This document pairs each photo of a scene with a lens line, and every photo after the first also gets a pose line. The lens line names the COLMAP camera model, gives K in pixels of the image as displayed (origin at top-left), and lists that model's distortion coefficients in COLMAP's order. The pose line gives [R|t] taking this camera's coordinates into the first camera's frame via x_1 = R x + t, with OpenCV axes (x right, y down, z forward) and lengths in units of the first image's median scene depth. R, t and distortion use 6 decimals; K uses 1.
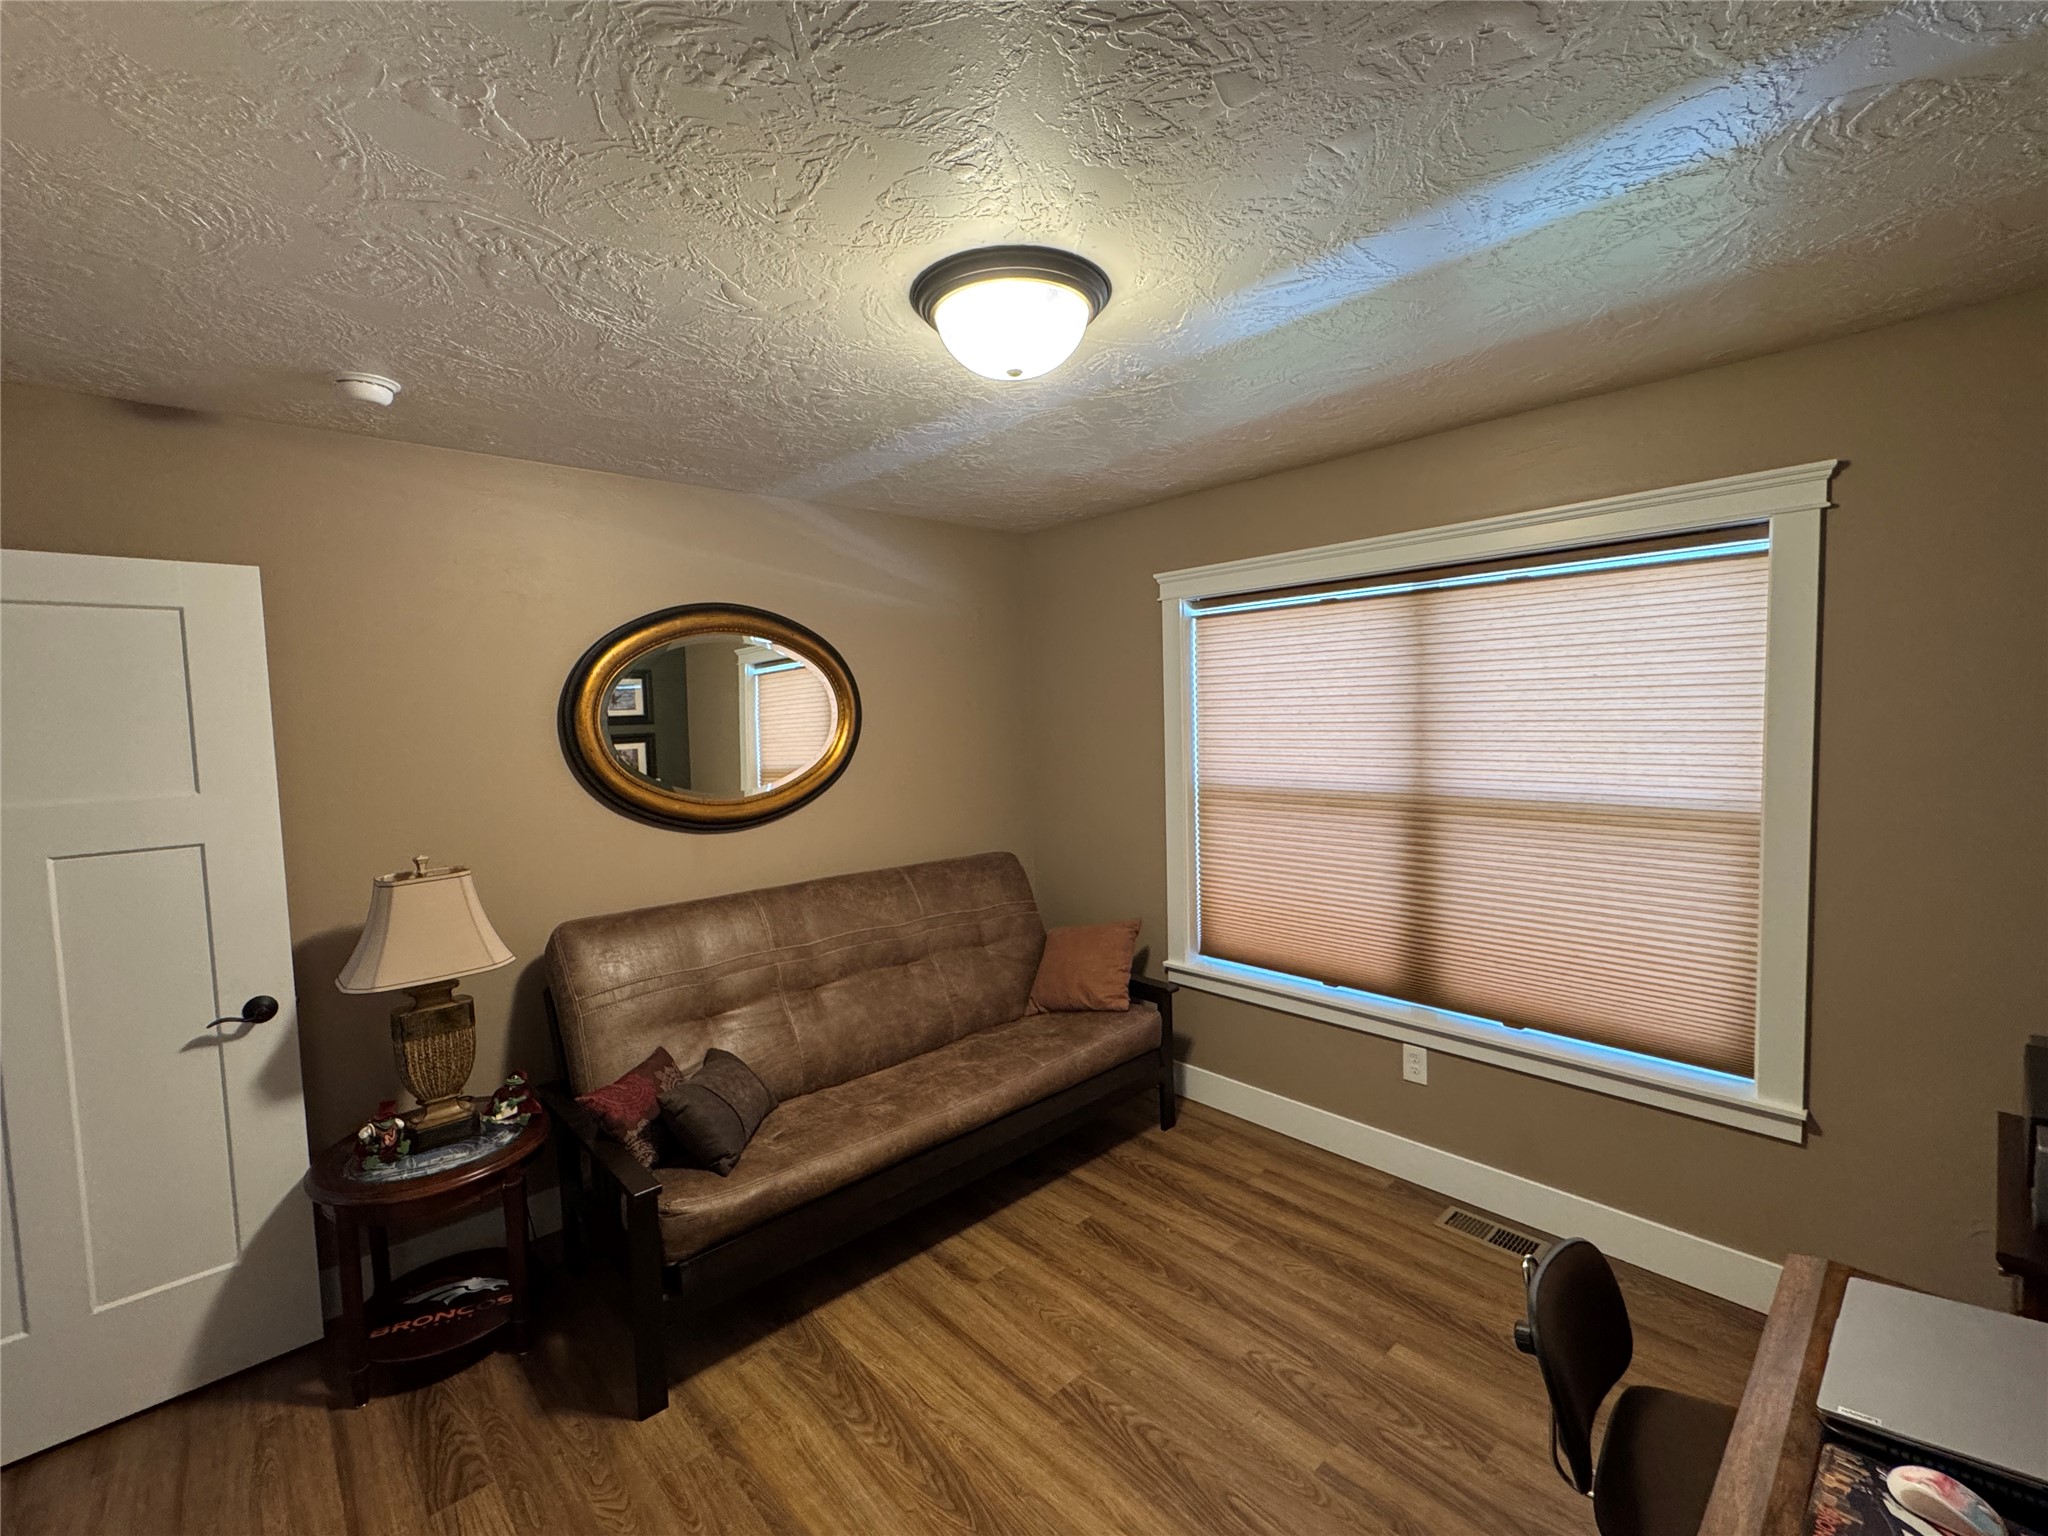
lens RADIAL K [[880.8, 0, 1033.8], [0, 880.8, 774.9], [0, 0, 1]] dist [-0.000601, 0.000061]
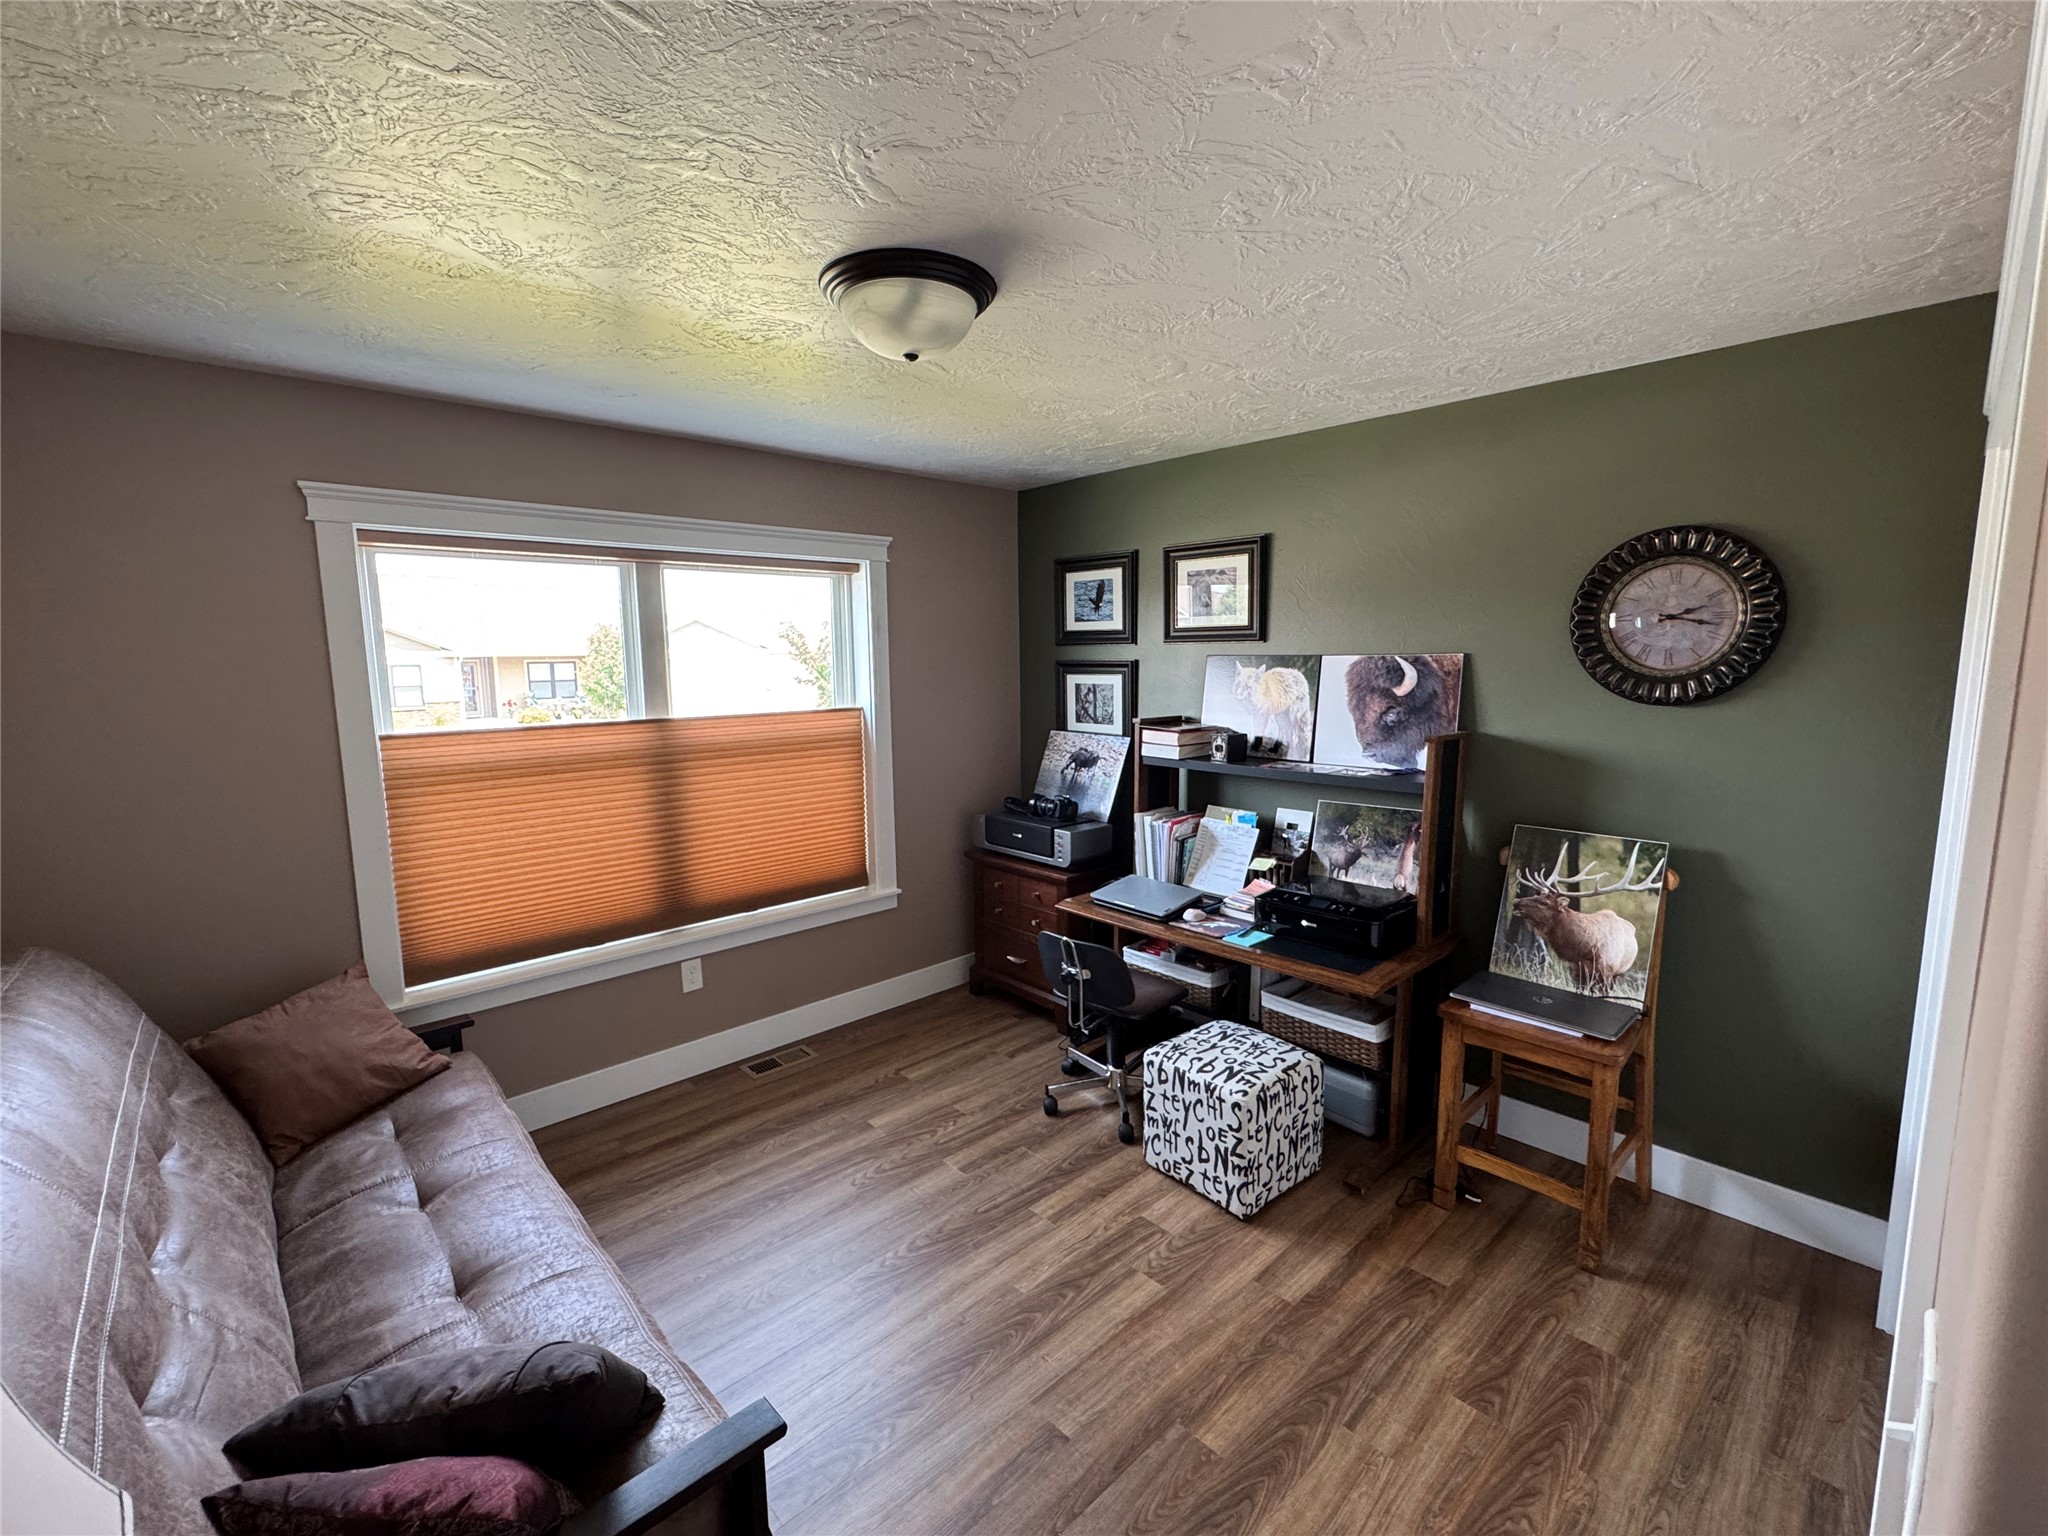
lens RADIAL K [[880.8, 0, 1035.4], [0, 880.8, 764.7], [0, 0, 1]] dist [-0.000601, 0.000061]
pose [[0.000008, -0.104464, 0.994529, -0.902355], [0.079930, 0.991347, 0.104129, -0.046693], [-0.996800, 0.079492, 0.008358, 0.649373]]
